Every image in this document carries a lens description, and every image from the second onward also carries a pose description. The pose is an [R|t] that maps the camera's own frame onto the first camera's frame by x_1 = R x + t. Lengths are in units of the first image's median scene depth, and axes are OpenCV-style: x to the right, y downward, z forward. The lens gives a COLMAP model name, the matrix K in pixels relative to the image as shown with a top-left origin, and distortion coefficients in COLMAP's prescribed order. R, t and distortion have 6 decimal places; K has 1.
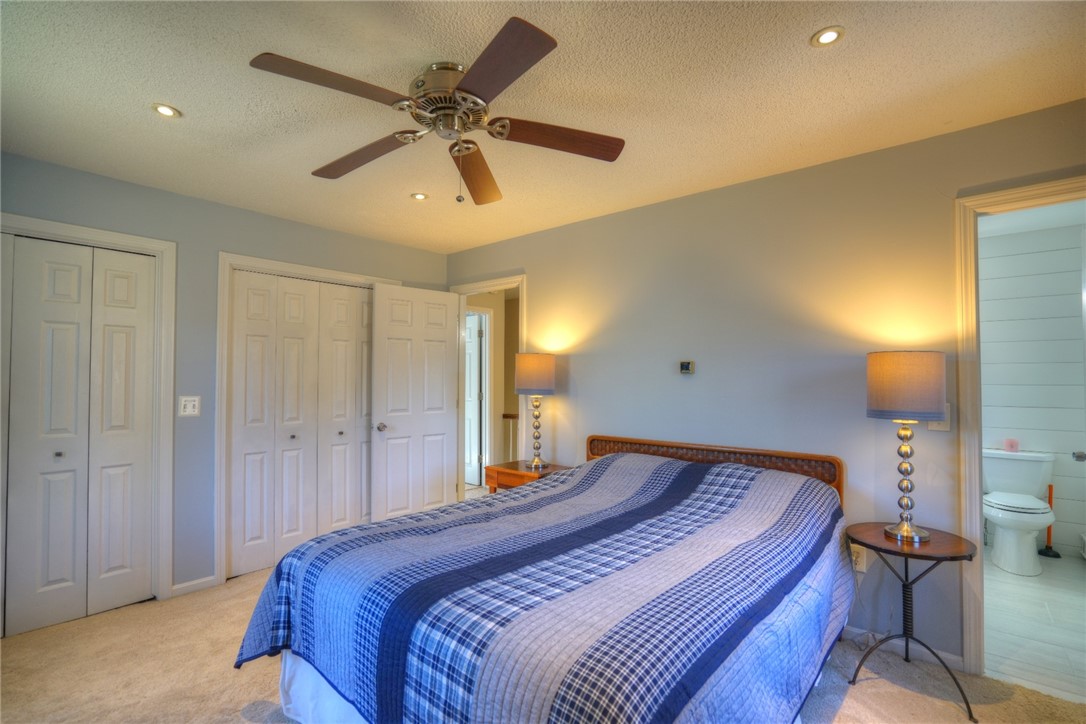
lens RADIAL K [[492.3, 0, 547.1], [0, 492.3, 364.1], [0, 0, 1]] dist [-0.038872, 0.009959]
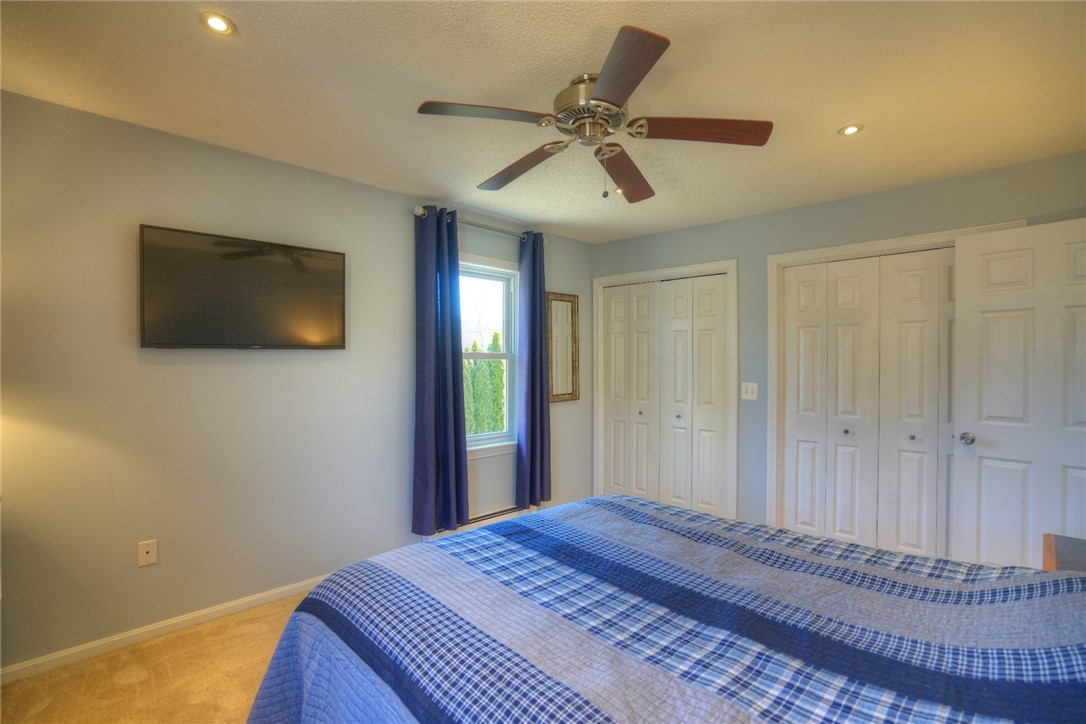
lens RADIAL K [[492.3, 0, 544.4], [0, 492.3, 364.8], [0, 0, 1]] dist [-0.038872, 0.009959]
pose [[-0.055340, -0.001059, -0.998467, 0.509716], [0.022784, 0.999738, -0.002323, 0.013076], [0.998208, -0.022878, -0.055302, 0.564218]]
